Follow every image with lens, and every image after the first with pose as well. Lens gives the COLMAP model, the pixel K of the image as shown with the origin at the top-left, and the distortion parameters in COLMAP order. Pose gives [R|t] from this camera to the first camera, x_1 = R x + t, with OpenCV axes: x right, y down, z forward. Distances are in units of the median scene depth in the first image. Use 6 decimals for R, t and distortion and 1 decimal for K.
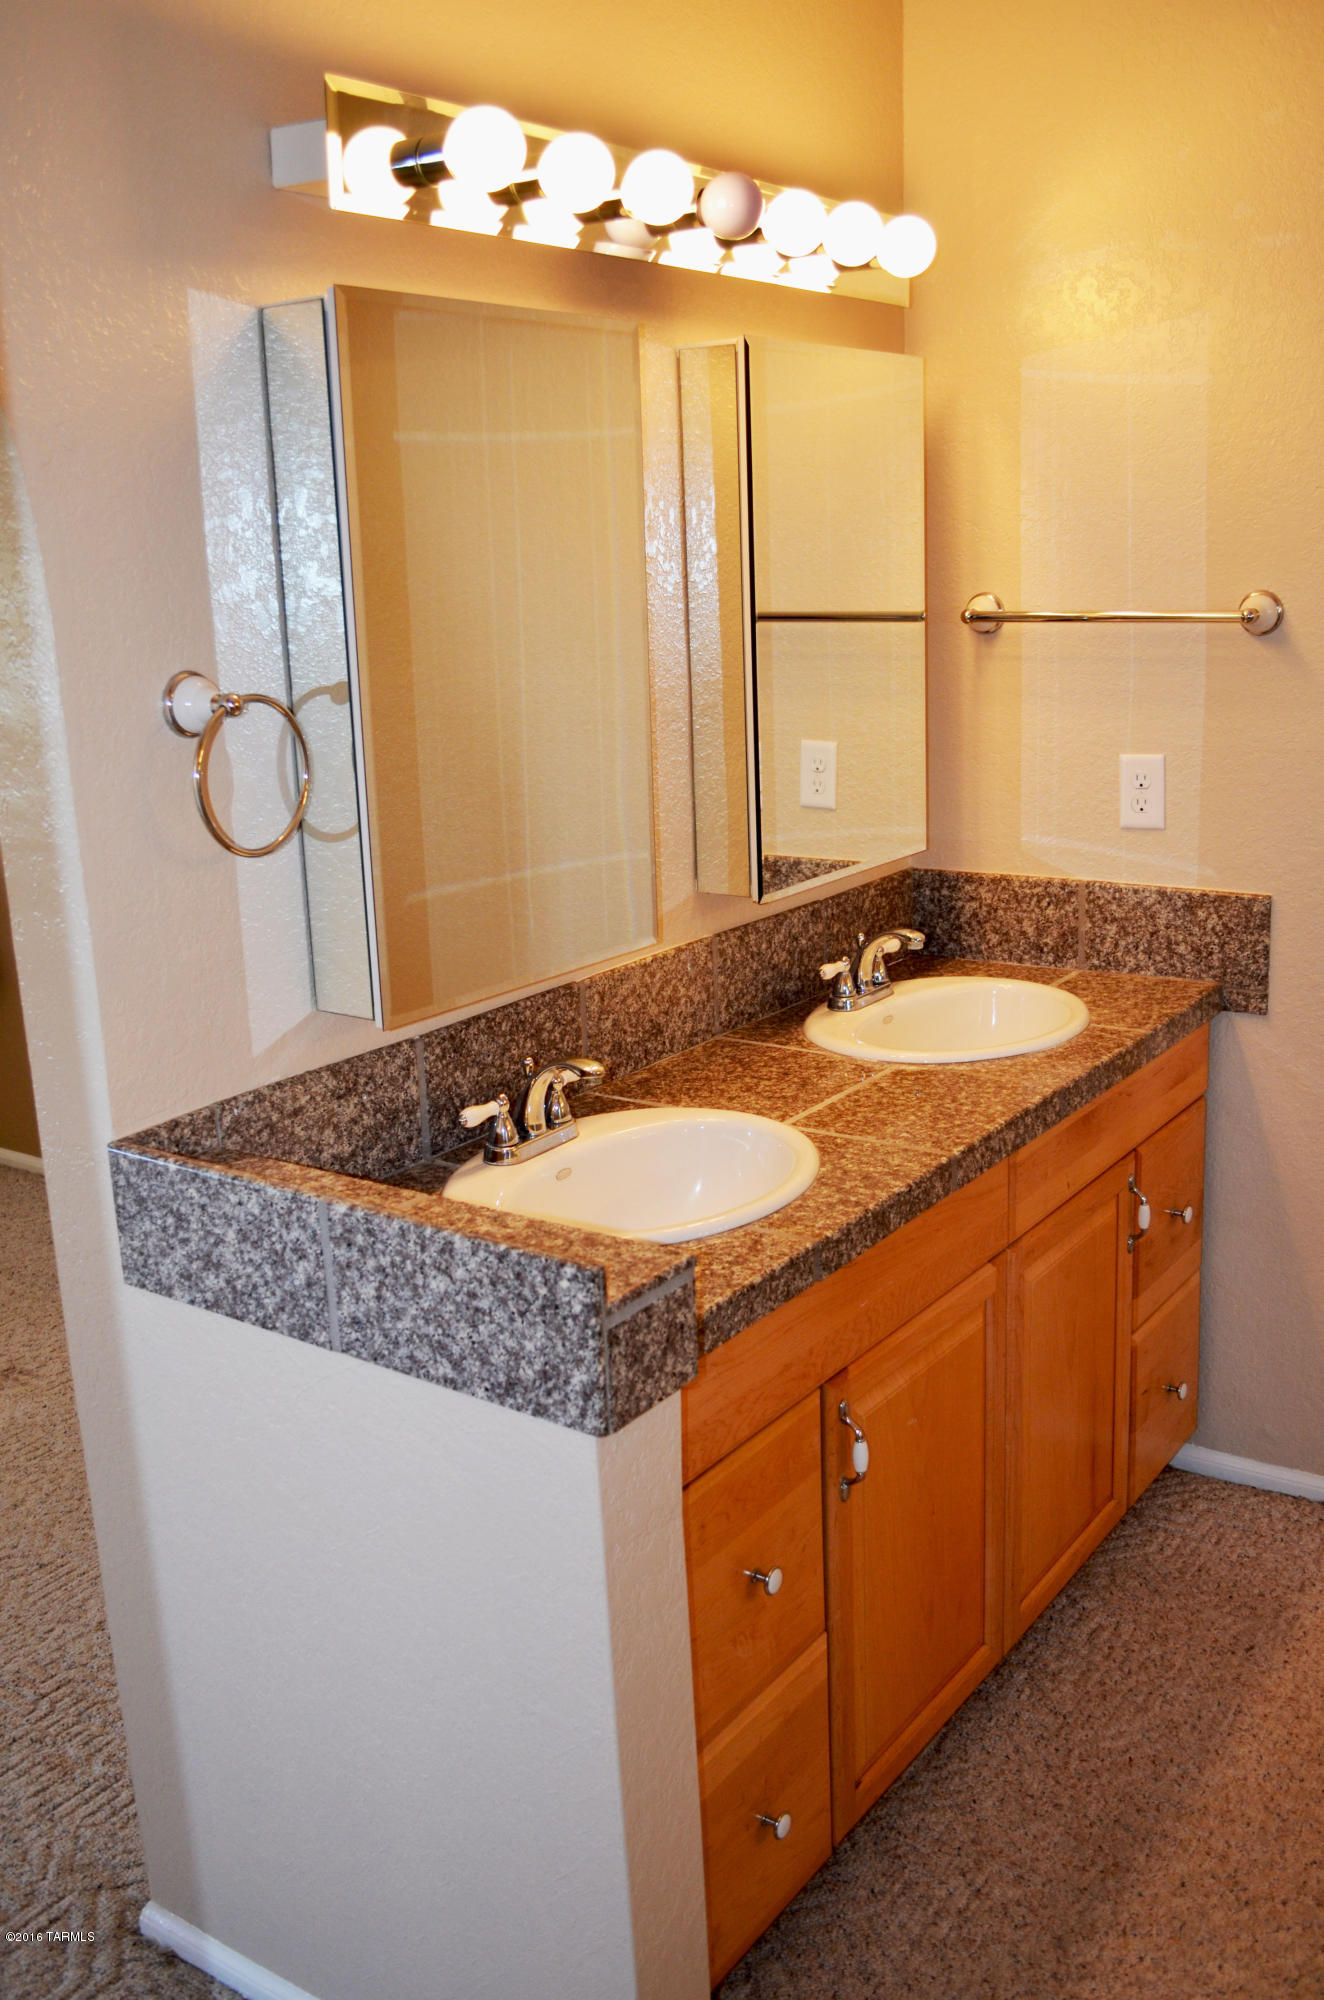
lens RADIAL K [[1829.5, 0, 663.4], [0, 1829.5, 1000.2], [0, 0, 1]] dist [-0.021756, 0.000000]
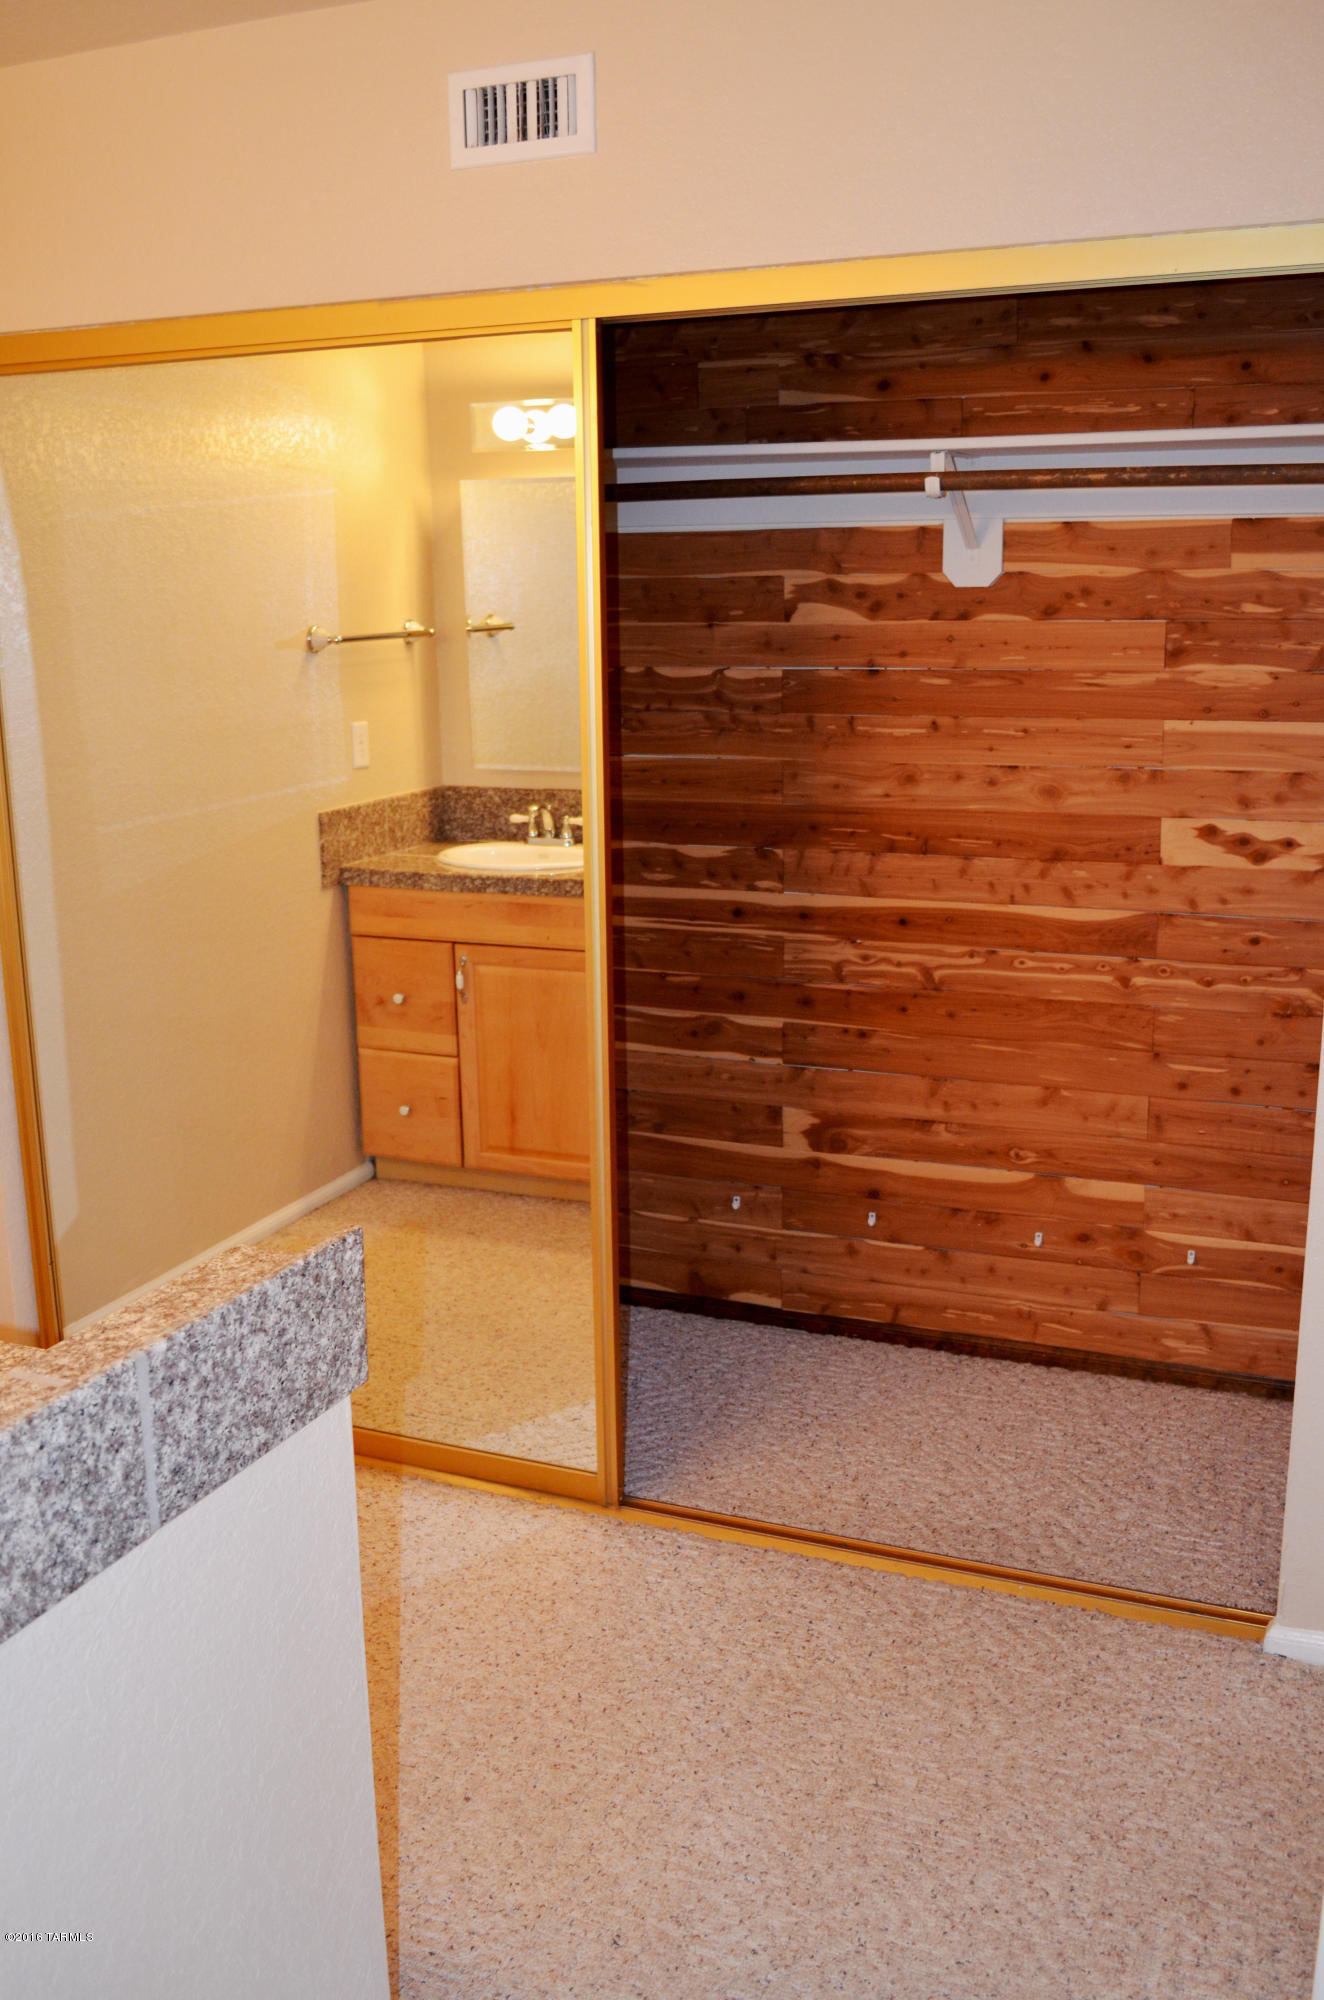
lens RADIAL K [[1829.5, 0, 663.1], [0, 1829.5, 1000.3], [0, 0, 1]] dist [-0.021756, 0.000000]
pose [[-0.210845, -0.179505, 0.960896, -1.035956], [0.260833, 0.937023, 0.232279, -0.179508], [-0.942078, 0.299609, -0.150746, 0.867797]]
